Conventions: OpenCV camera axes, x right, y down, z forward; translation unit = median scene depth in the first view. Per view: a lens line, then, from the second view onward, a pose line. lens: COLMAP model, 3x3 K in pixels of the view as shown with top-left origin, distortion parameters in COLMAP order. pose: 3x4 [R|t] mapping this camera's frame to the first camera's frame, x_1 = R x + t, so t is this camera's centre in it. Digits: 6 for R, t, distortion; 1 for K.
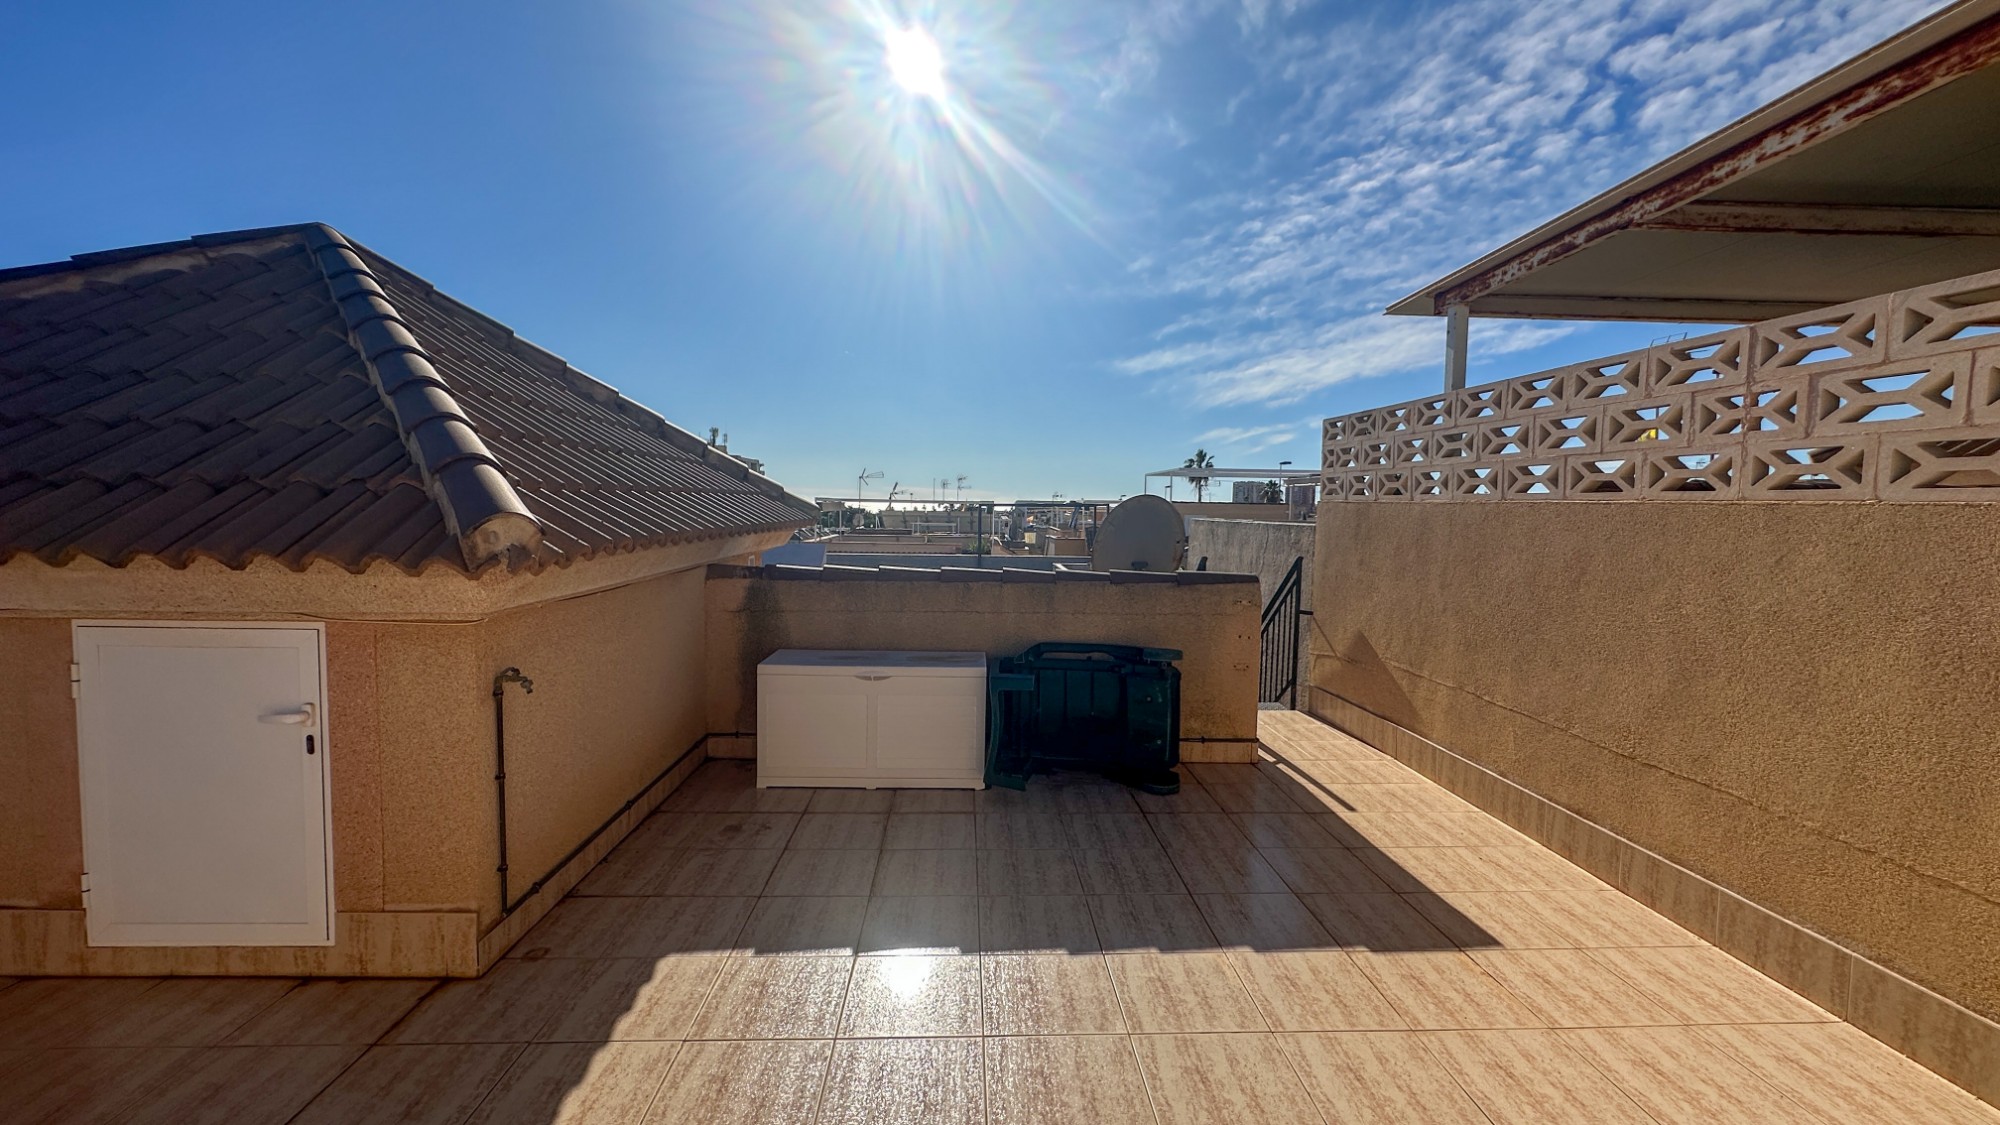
lens RADIAL K [[794.9, 0, 1001.4], [0, 794.9, 559.9], [0, 0, 1]] dist [0.003371, -0.000127]
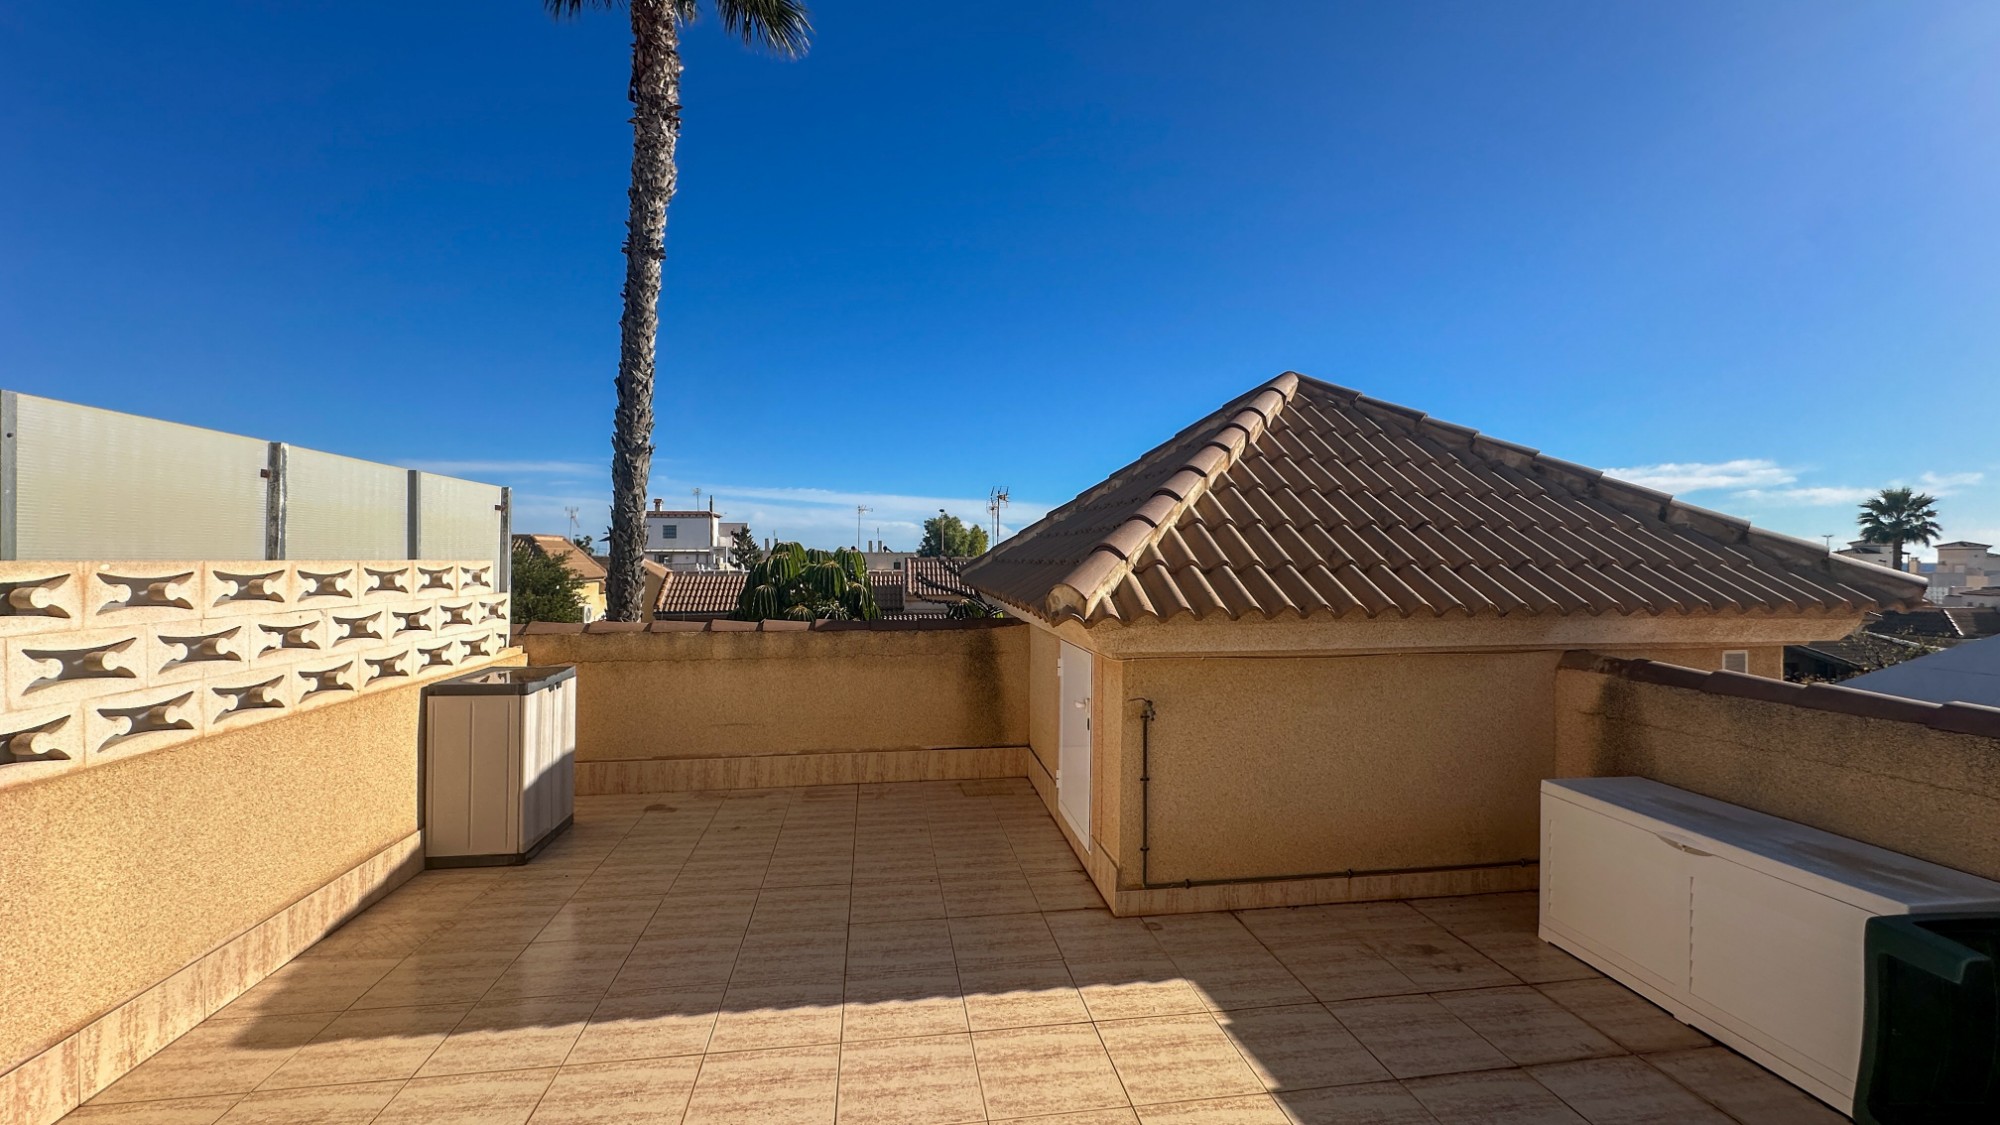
lens RADIAL K [[794.9, 0, 1001.0], [0, 794.9, 563.3], [0, 0, 1]] dist [0.003371, -0.000127]
pose [[0.112020, -0.009263, -0.993663, 0.575310], [-0.070557, 0.997359, -0.017252, -0.043152], [0.991198, 0.072043, 0.111070, 0.491402]]
